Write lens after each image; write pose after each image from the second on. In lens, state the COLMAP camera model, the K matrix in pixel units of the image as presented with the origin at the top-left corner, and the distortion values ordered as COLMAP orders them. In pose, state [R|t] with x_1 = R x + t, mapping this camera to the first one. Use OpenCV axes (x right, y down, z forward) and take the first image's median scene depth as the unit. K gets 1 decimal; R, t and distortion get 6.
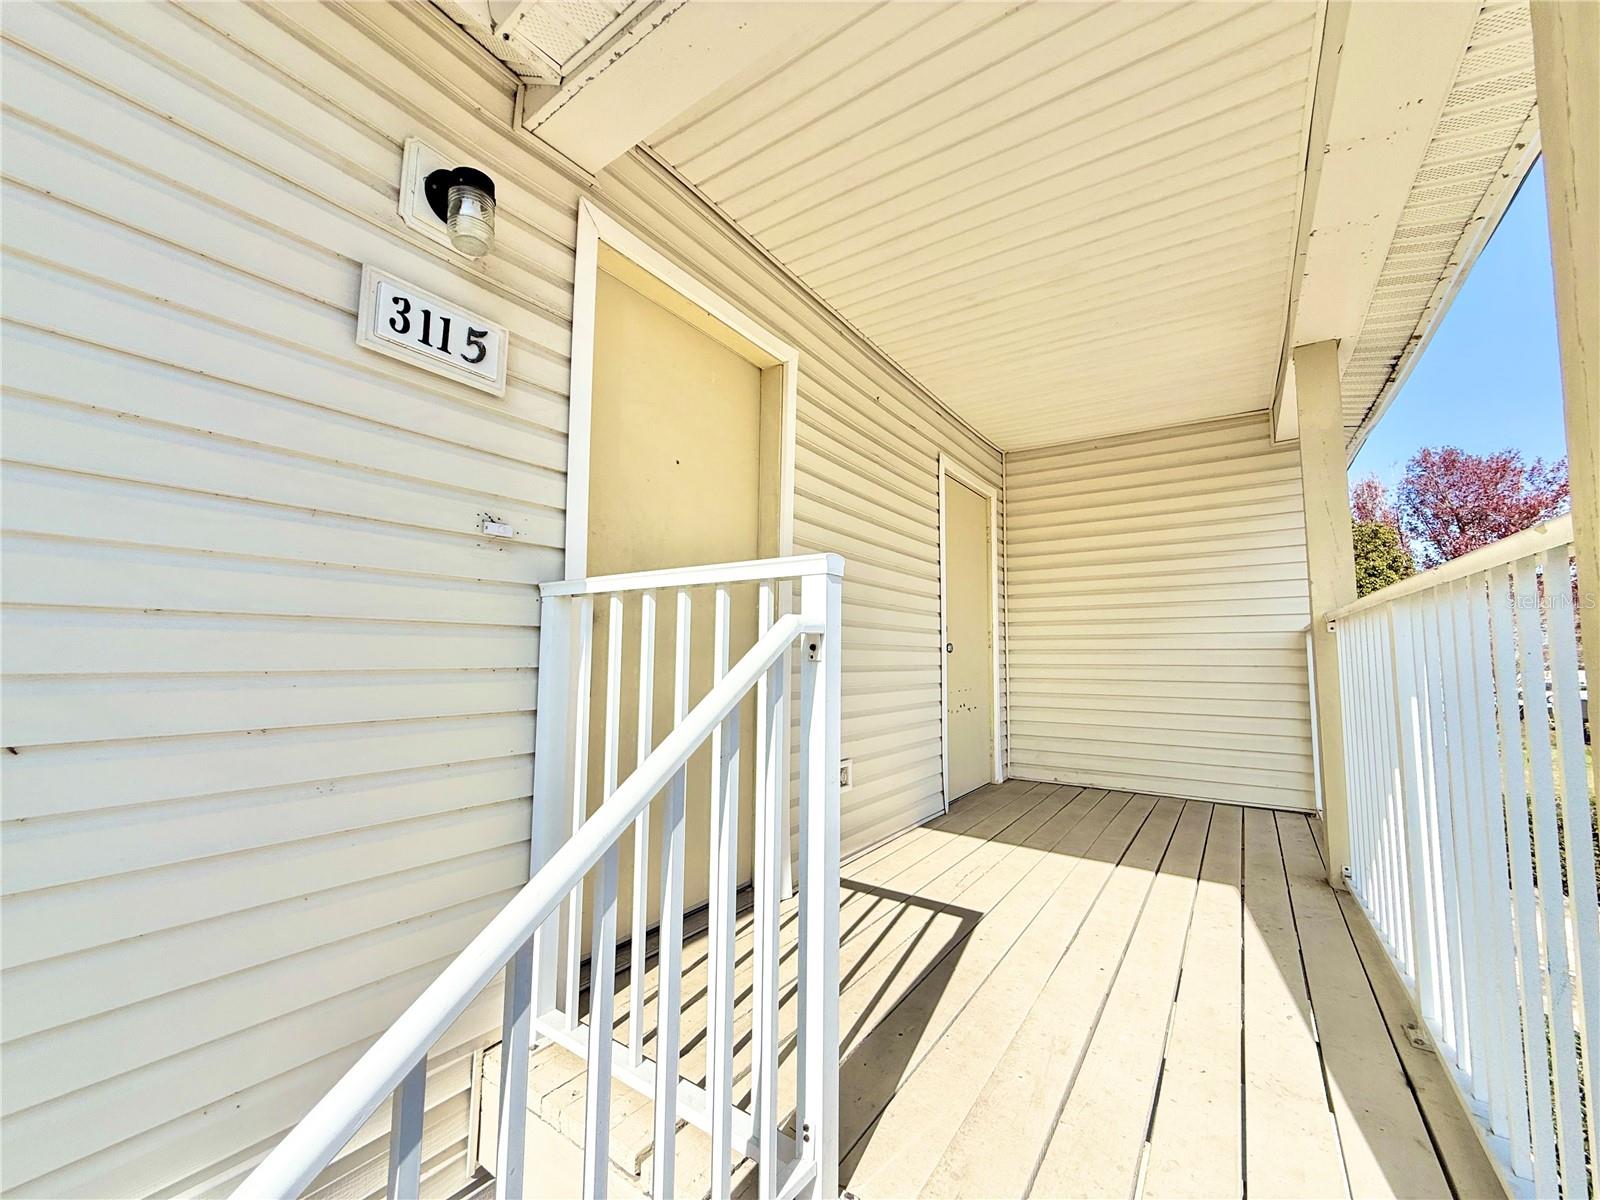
lens RADIAL K [[641.0, 0, 801.3], [0, 641.0, 602.1], [0, 0, 1]] dist [-0.001079, 0.000055]
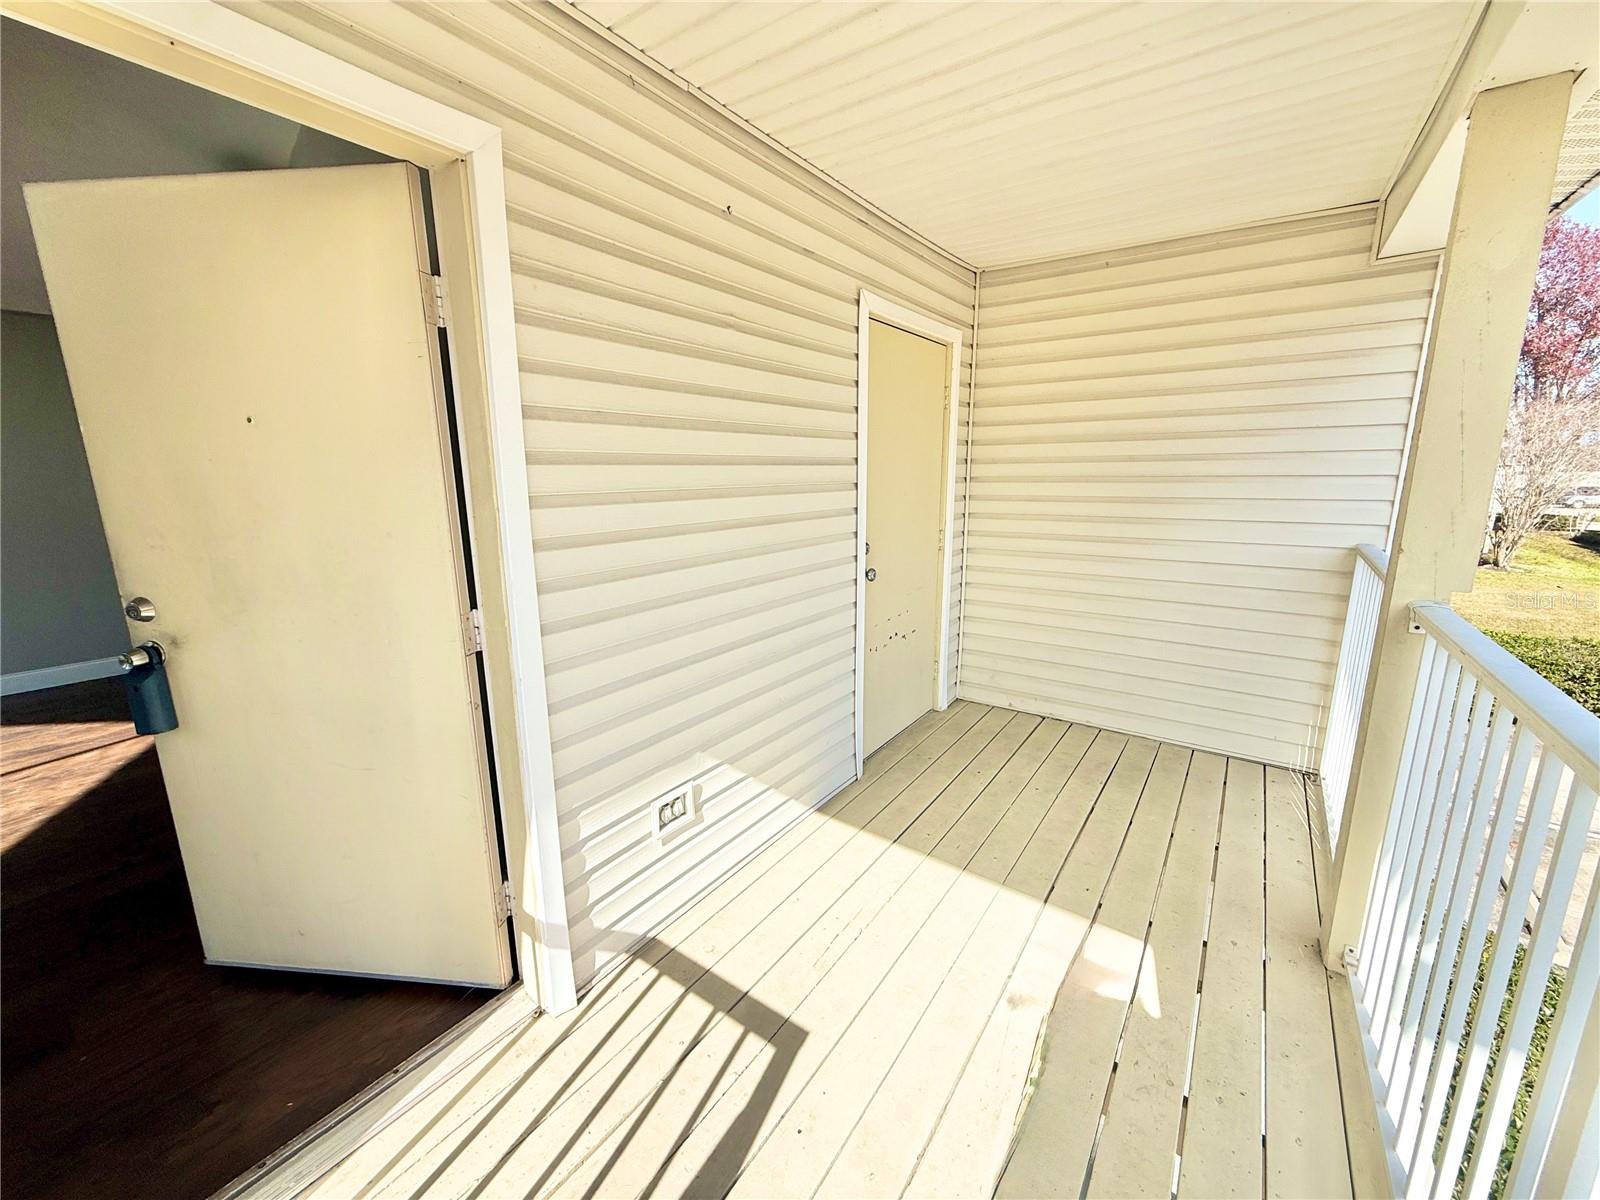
lens RADIAL K [[641.0, 0, 801.3], [0, 641.0, 602.1], [0, 0, 1]] dist [-0.001079, 0.000055]
pose [[0.999824, -0.010541, -0.015525, 0.152068], [0.014600, 0.956717, 0.290652, -0.109940], [0.011789, -0.290828, 0.956703, 0.257197]]
